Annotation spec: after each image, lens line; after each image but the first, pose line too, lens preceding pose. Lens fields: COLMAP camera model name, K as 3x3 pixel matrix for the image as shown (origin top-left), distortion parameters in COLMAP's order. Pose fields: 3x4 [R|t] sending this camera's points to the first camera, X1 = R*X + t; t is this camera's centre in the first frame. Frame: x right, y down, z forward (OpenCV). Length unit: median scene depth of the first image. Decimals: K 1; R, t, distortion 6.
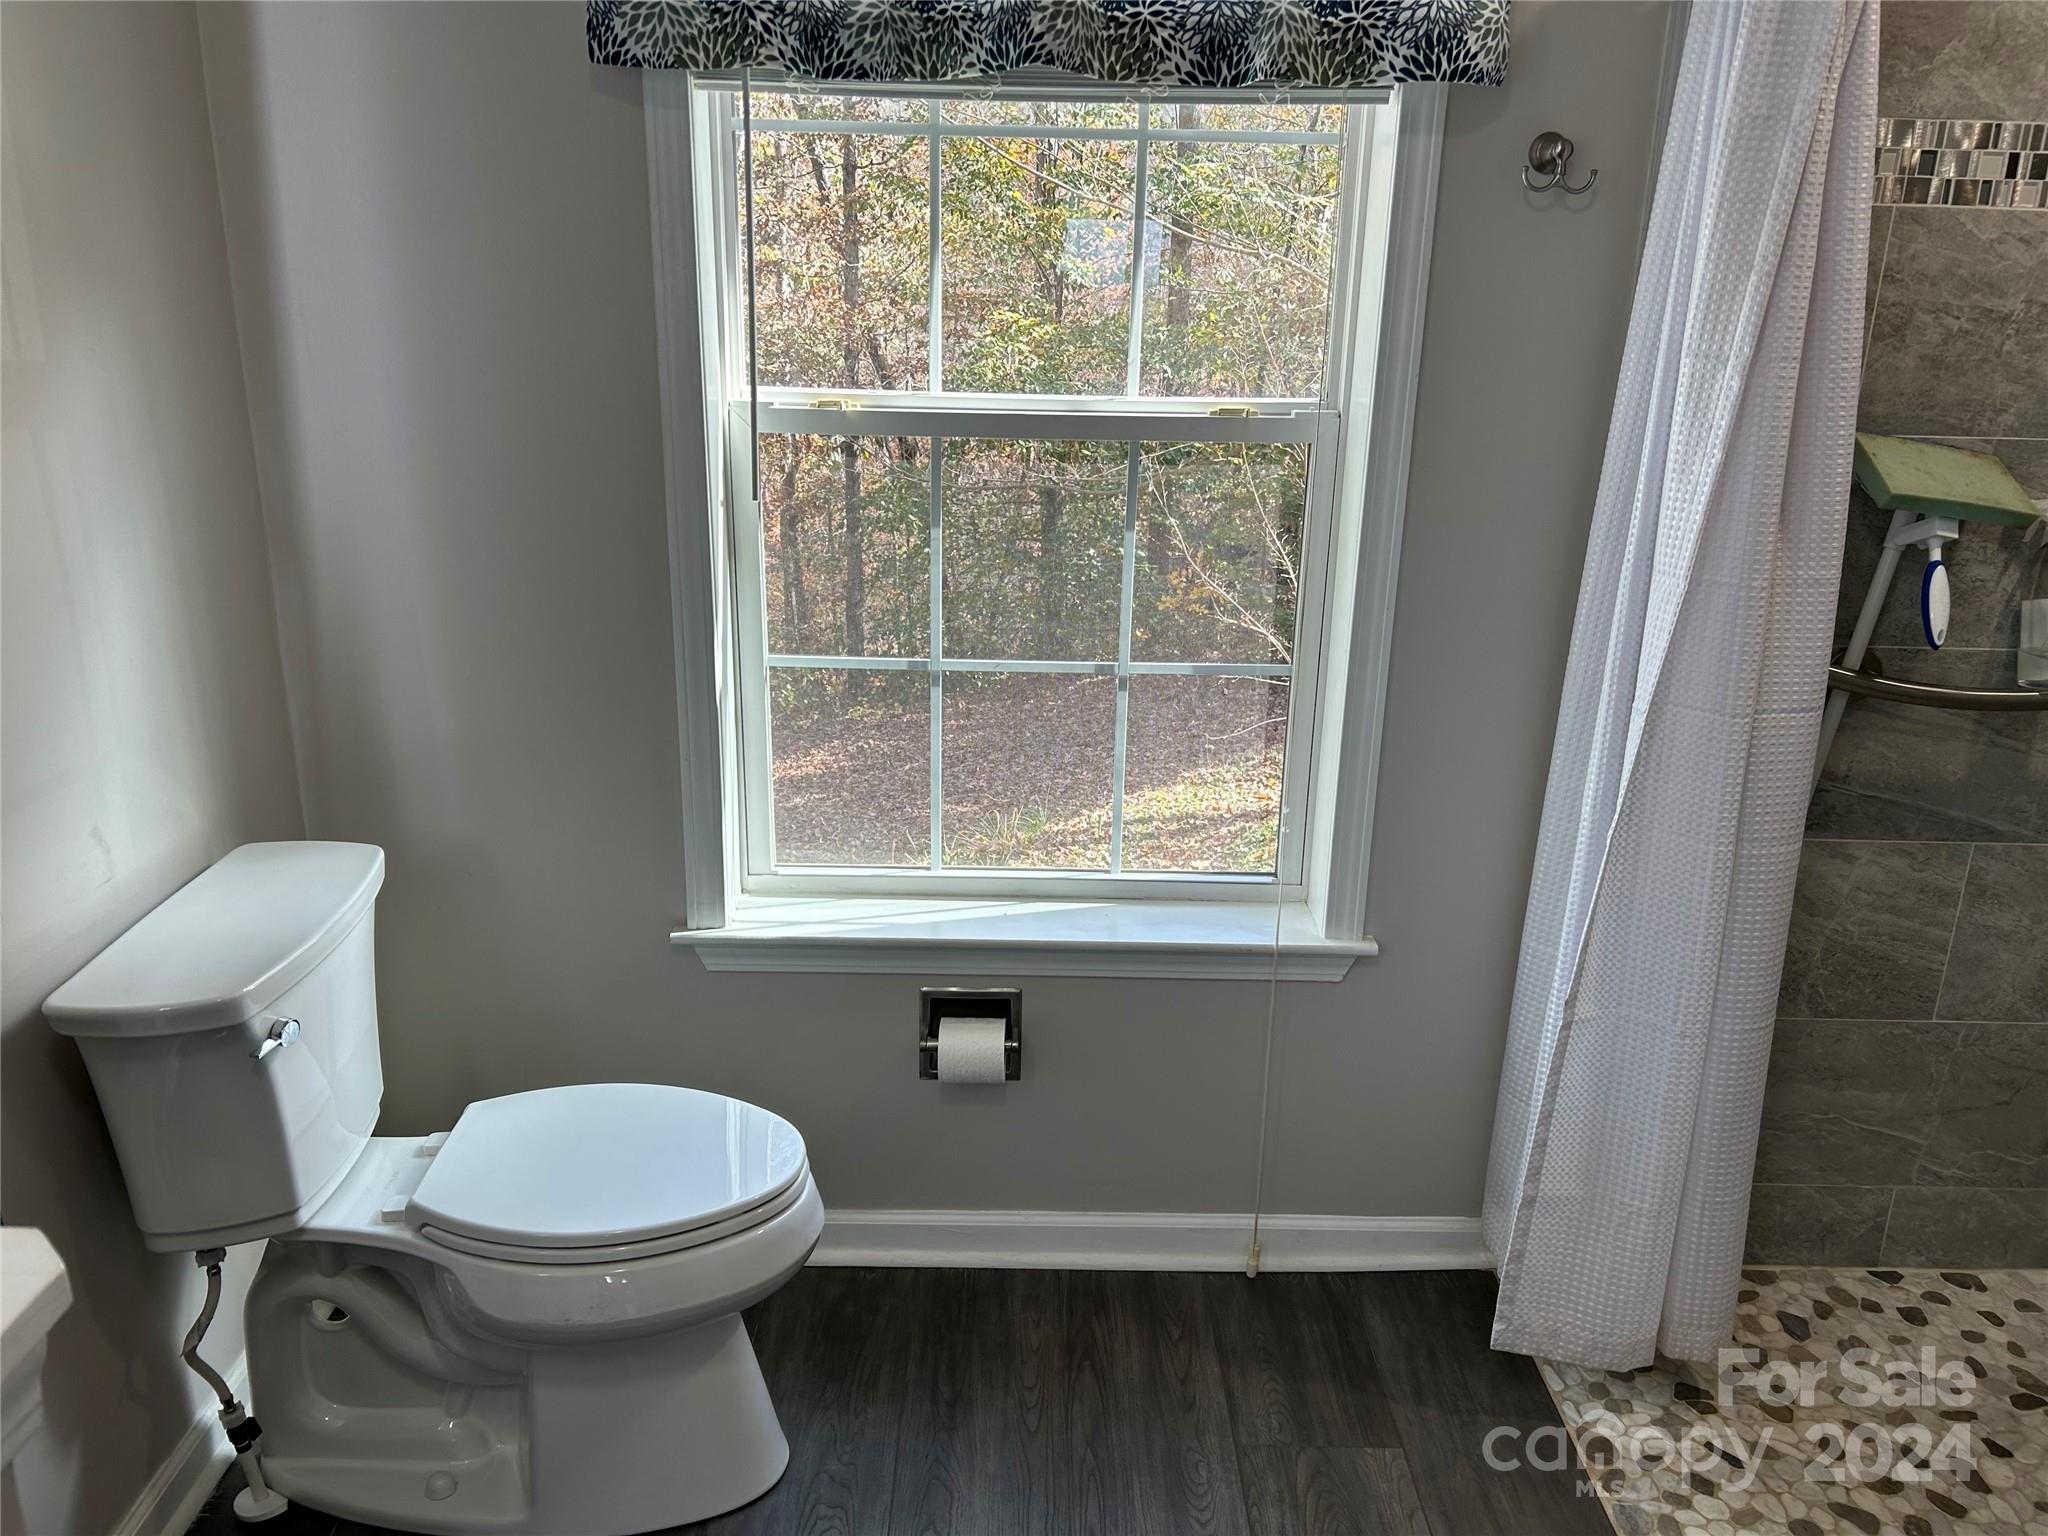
lens RADIAL K [[1594.6, 0, 1024.0], [0, 1594.6, 768.0], [0, 0, 1]] dist [0.117356, -0.004793]
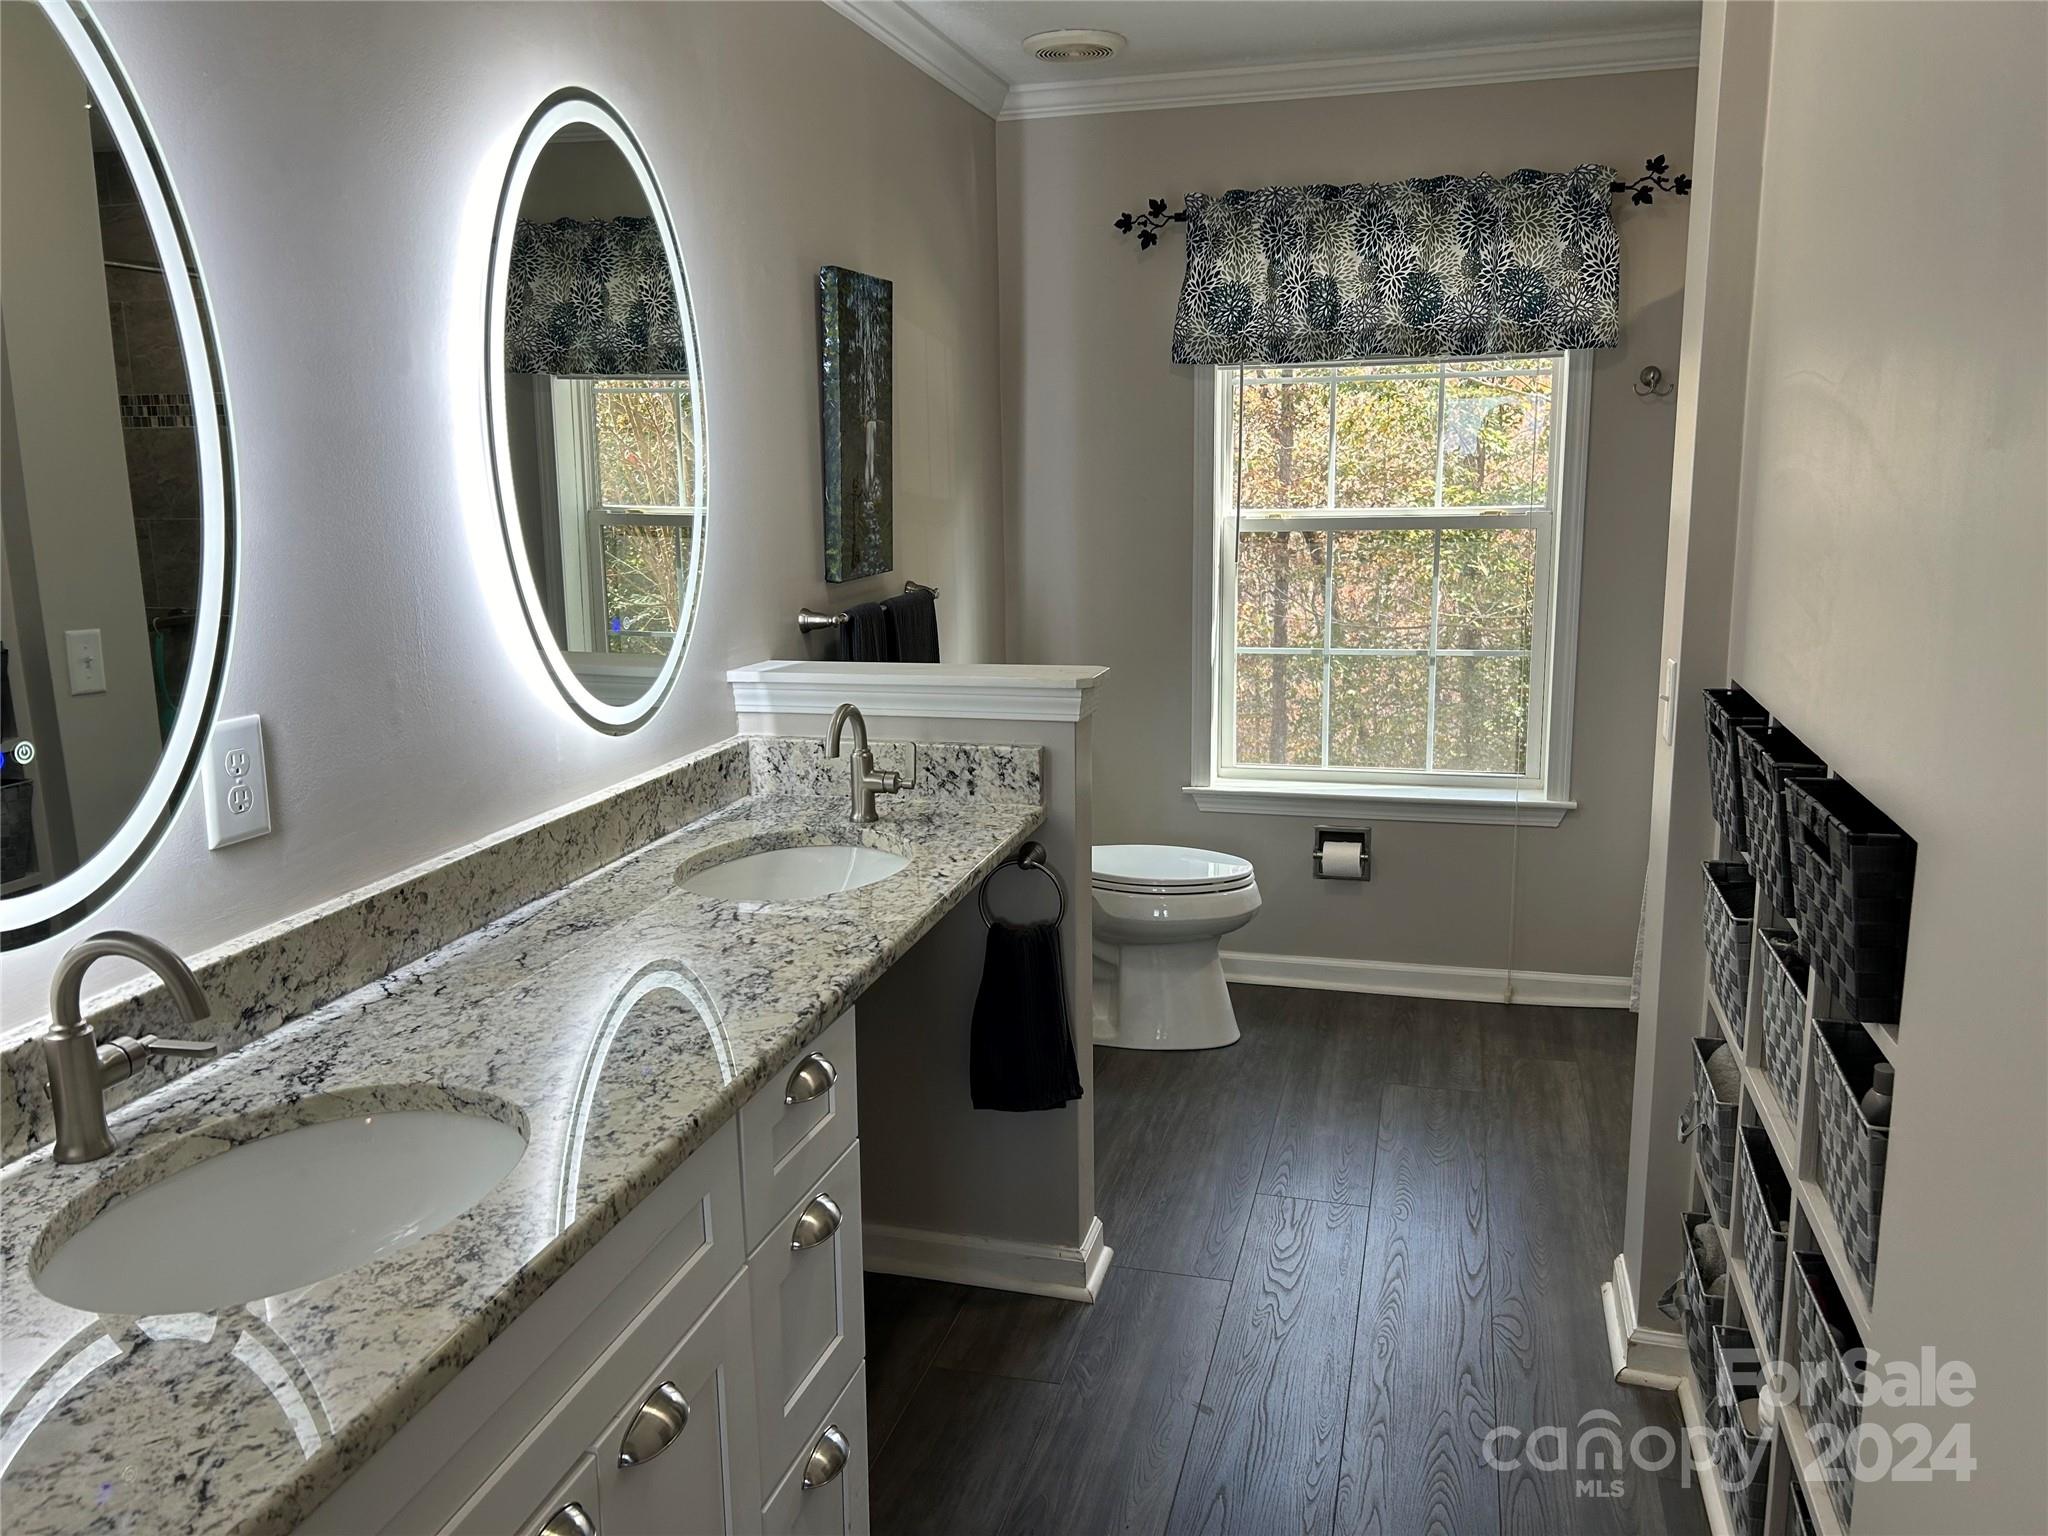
lens RADIAL K [[1594.6, 0, 1024.0], [0, 1594.6, 768.0], [0, 0, 1]] dist [0.117356, -0.004793]
pose [[0.965608, 0.015191, -0.259559, 0.093330], [-0.042747, 0.993983, -0.100852, 0.281167], [0.256465, 0.108479, 0.960447, -0.892441]]
